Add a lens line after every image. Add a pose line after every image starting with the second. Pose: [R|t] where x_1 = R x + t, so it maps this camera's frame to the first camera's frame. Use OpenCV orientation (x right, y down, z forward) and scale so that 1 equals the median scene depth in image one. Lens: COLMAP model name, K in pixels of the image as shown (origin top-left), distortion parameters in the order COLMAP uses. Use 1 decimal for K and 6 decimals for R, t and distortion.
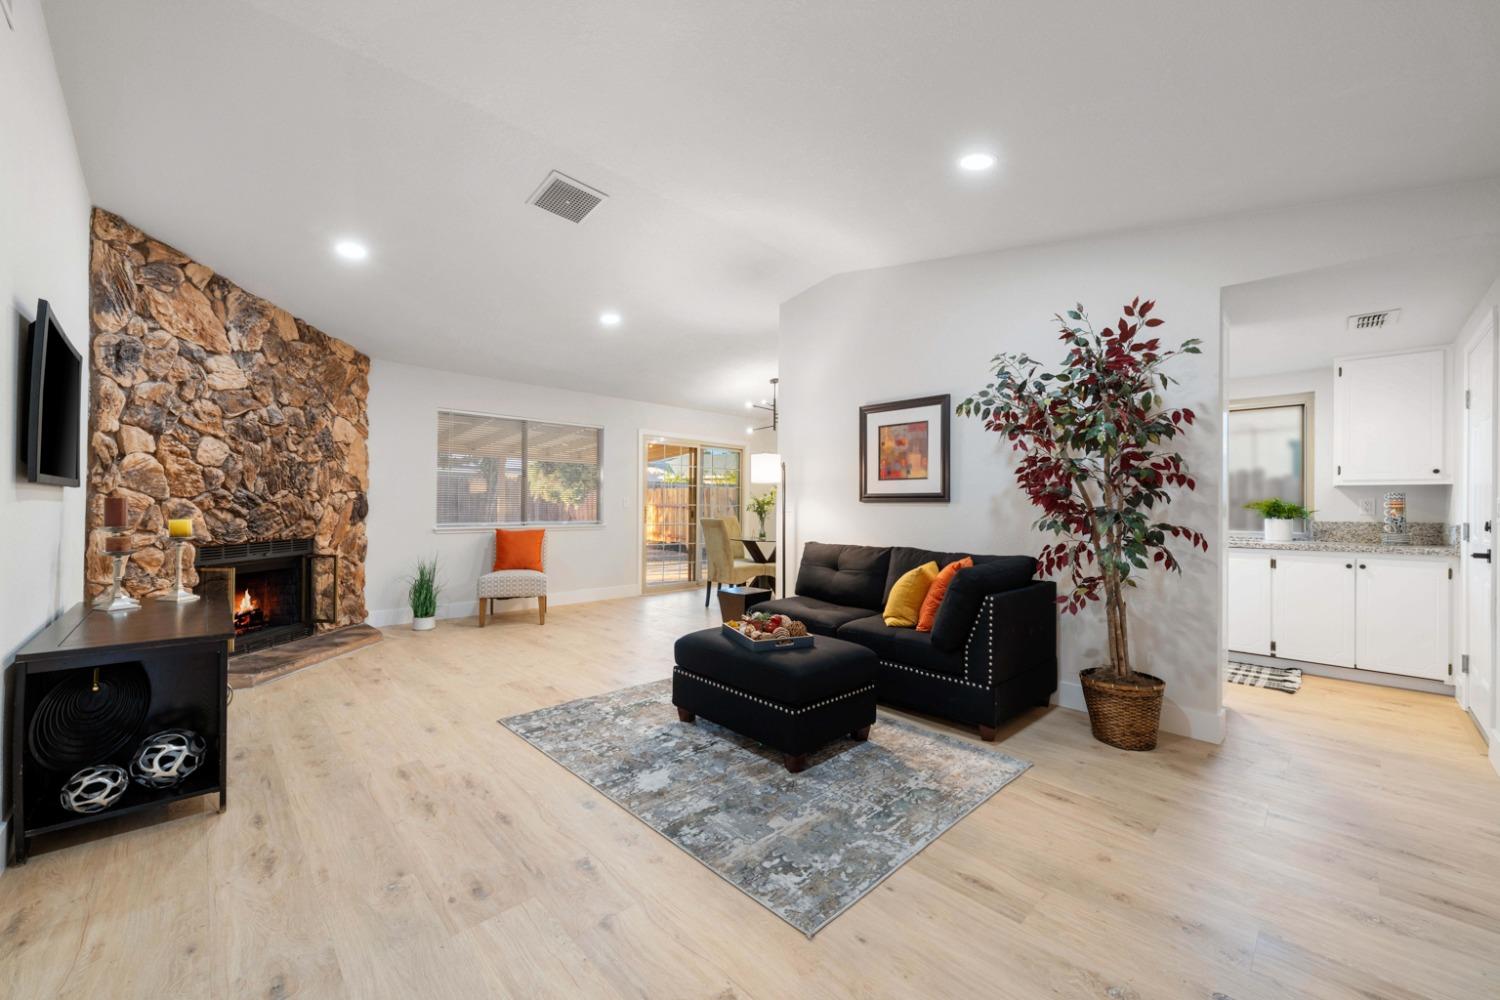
lens RADIAL K [[565.0, 0, 747.1], [0, 565.0, 501.7], [0, 0, 1]] dist [-0.000393, -0.000614]
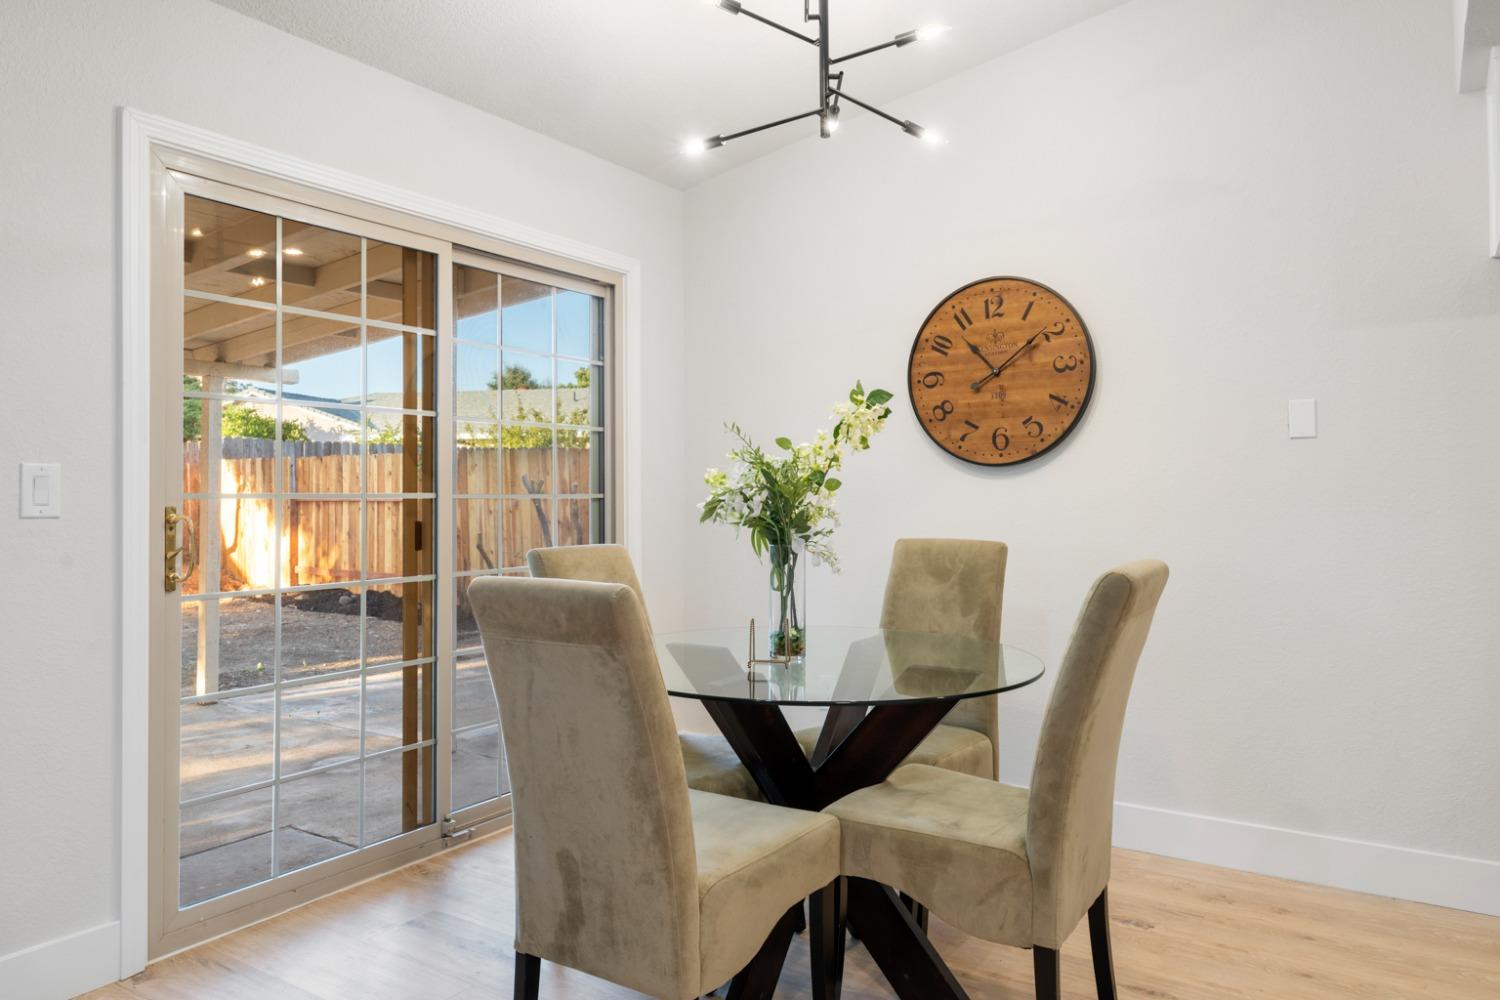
lens RADIAL K [[1009.5, 0, 749.9], [0, 1009.5, 470.9], [0, 0, 1]] dist [0.005070, -0.004461]
pose [[0.975717, -0.009528, 0.218829, -0.116938], [0.013093, 0.999804, -0.014845, 0.007007], [-0.218644, 0.017350, 0.975650, 1.205936]]
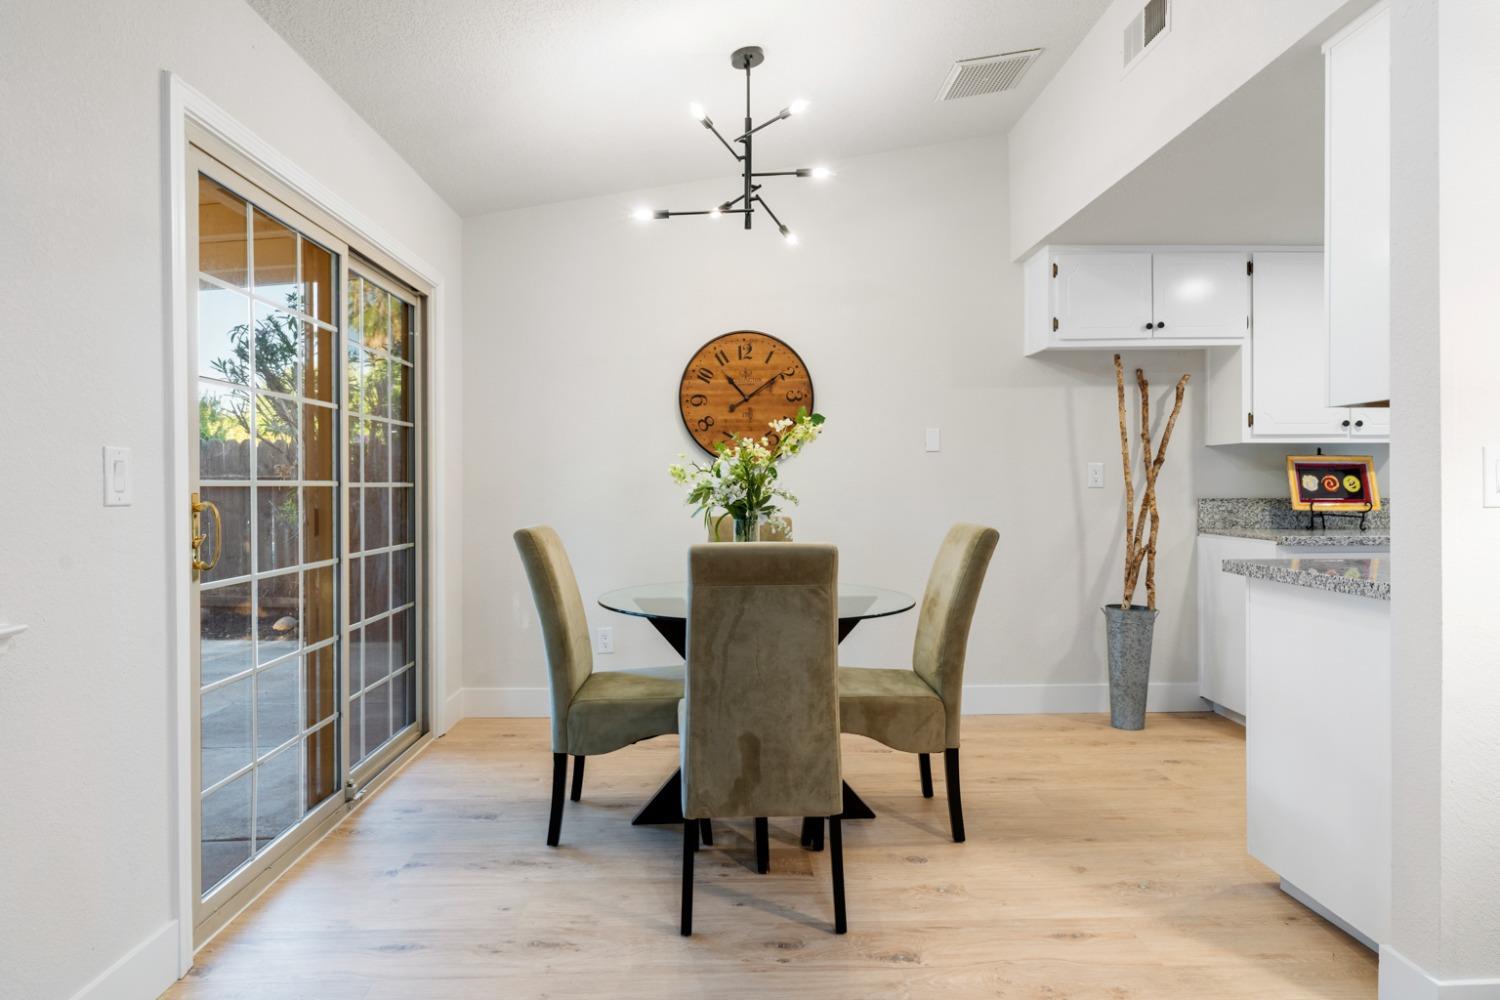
lens RADIAL K [[862.9, 0, 750.4], [0, 862.9, 489.6], [0, 0, 1]] dist [-0.000489, 0.002236]
pose [[0.669219, -0.015209, 0.742909, -0.536770], [0.003426, 0.999843, 0.017382, 0.004473], [-0.743057, -0.009087, 0.669166, 1.310110]]
